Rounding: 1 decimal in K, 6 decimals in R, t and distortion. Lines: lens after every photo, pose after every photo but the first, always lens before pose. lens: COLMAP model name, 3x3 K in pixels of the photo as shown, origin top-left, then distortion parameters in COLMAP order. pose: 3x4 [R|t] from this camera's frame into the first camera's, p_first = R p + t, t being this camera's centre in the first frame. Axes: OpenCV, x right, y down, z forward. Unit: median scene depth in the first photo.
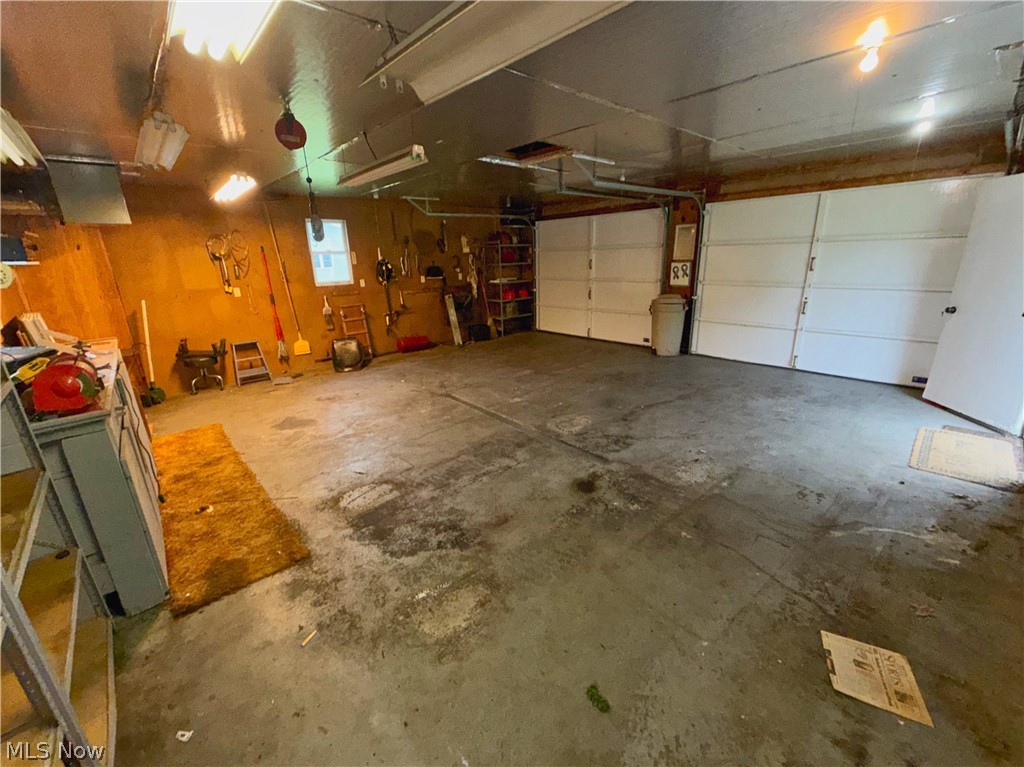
lens RADIAL K [[416.6, 0, 513.2], [0, 416.6, 383.4], [0, 0, 1]] dist [0.002577, -0.001378]
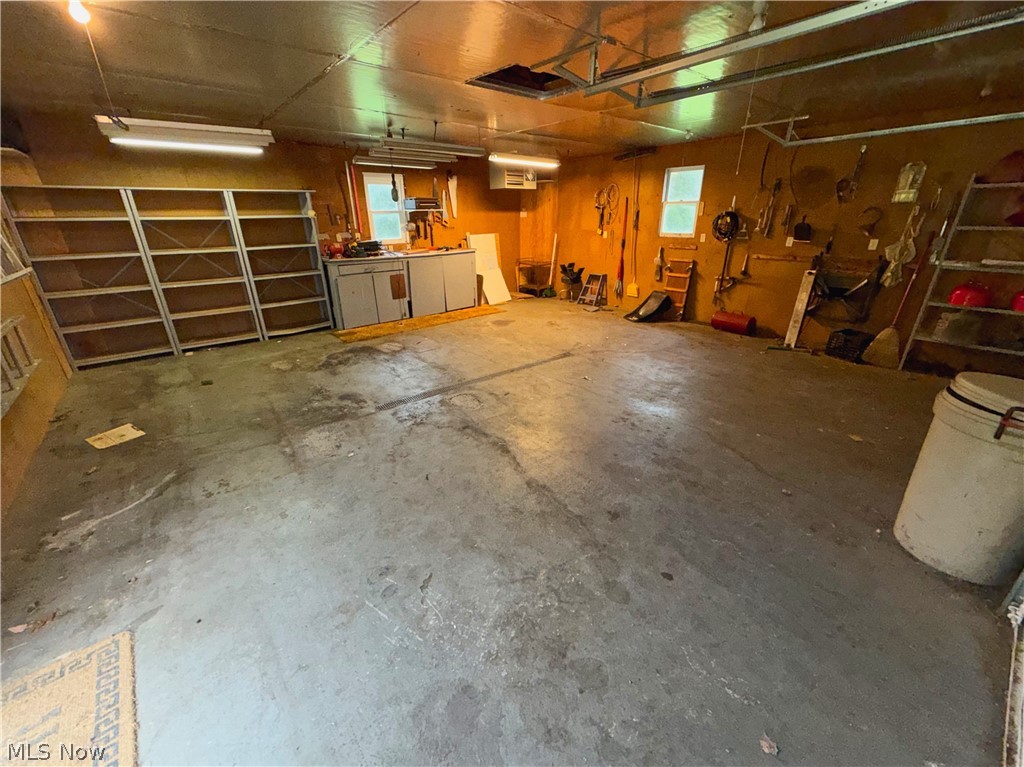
lens RADIAL K [[416.6, 0, 512.0], [0, 416.6, 388.5], [0, 0, 1]] dist [0.002577, -0.001378]
pose [[-0.046229, 0.412738, -0.909676, 1.211169], [-0.288184, 0.866420, 0.407757, -0.415985], [0.956458, 0.281005, 0.078891, 1.261024]]
